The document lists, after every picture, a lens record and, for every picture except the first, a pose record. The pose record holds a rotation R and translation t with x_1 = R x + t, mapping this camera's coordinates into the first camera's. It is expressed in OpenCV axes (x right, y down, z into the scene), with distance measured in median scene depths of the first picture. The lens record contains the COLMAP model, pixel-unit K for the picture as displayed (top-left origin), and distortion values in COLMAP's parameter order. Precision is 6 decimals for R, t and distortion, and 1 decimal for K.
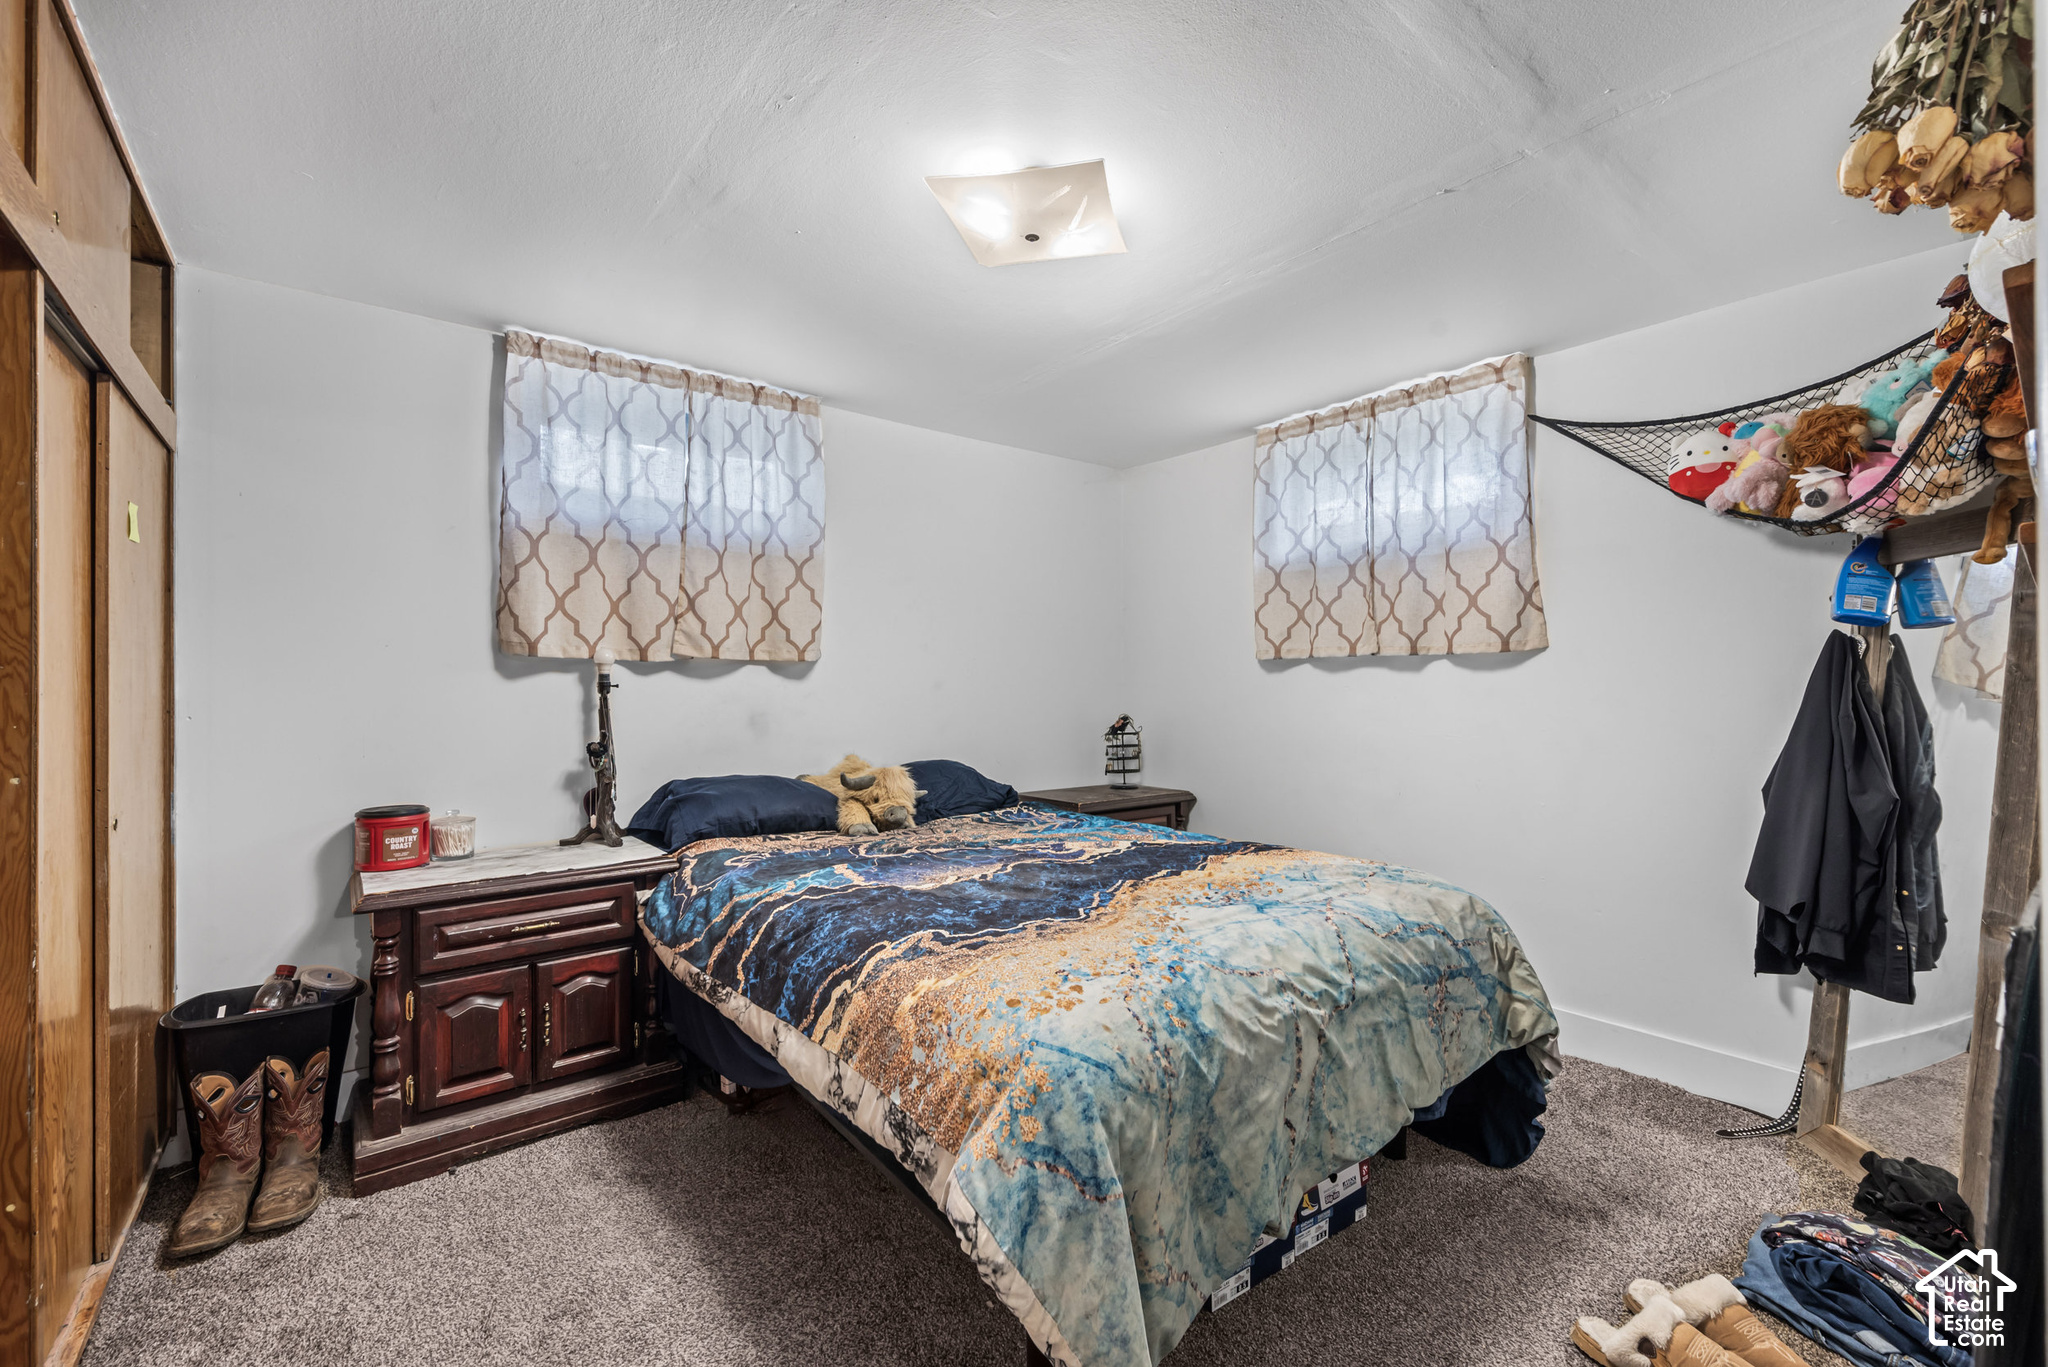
lens RADIAL K [[865.7, 0, 1032.1], [0, 865.7, 684.0], [0, 0, 1]] dist [-0.001846, -0.001188]
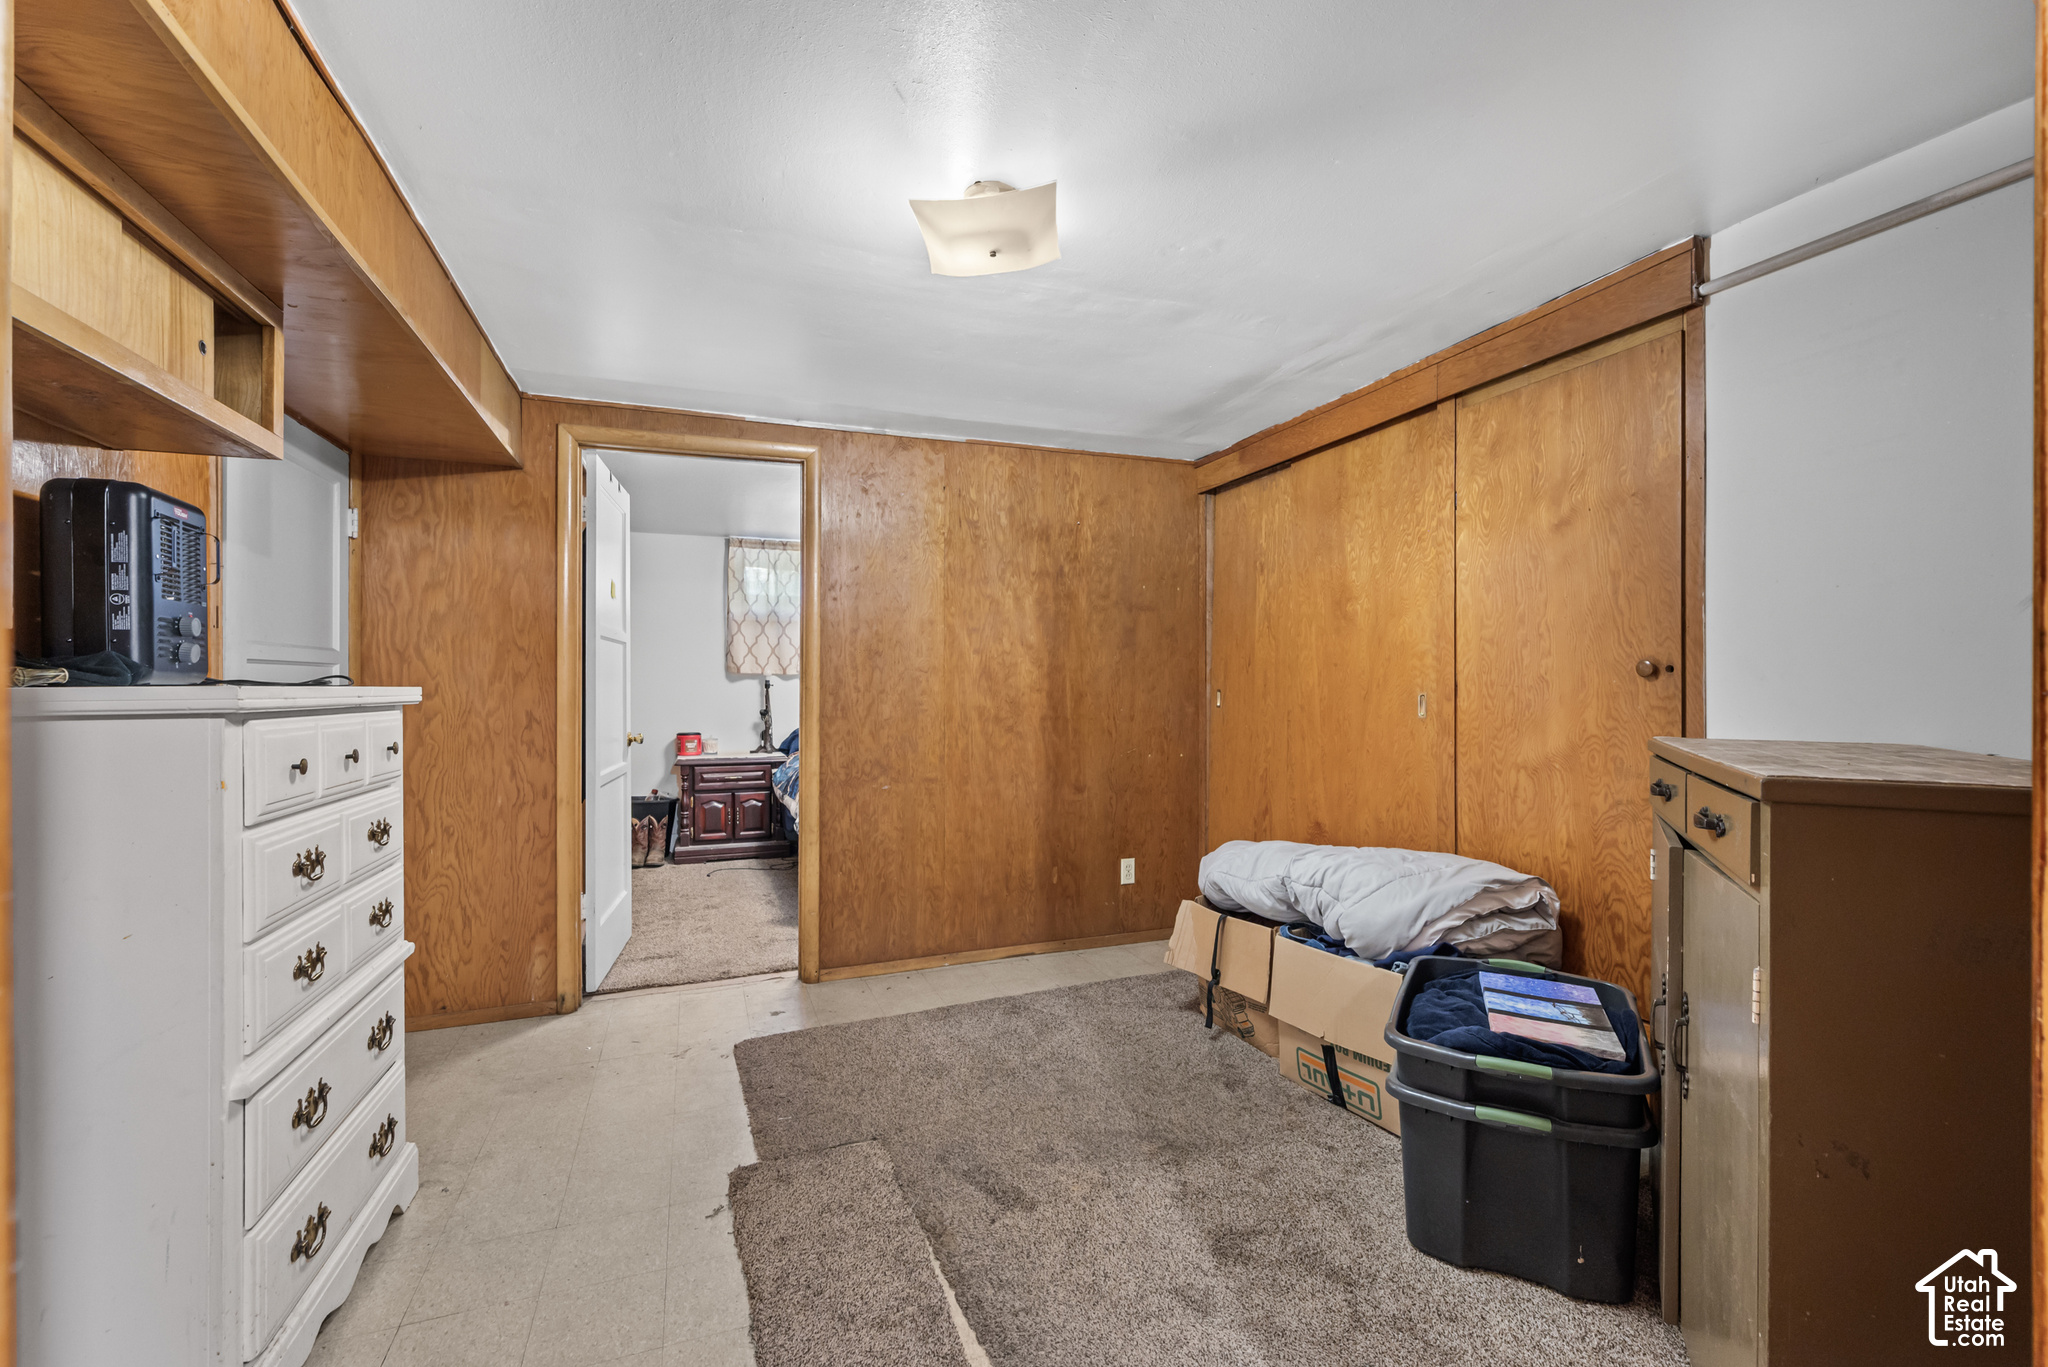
lens RADIAL K [[865.7, 0, 1015.2], [0, 865.7, 687.0], [0, 0, 1]] dist [-0.001846, -0.001188]
pose [[0.950251, 0.000964, -0.311482, 0.902838], [0.001212, 0.999976, 0.006793, -0.008590], [0.311481, -0.006833, 0.950228, -1.047508]]
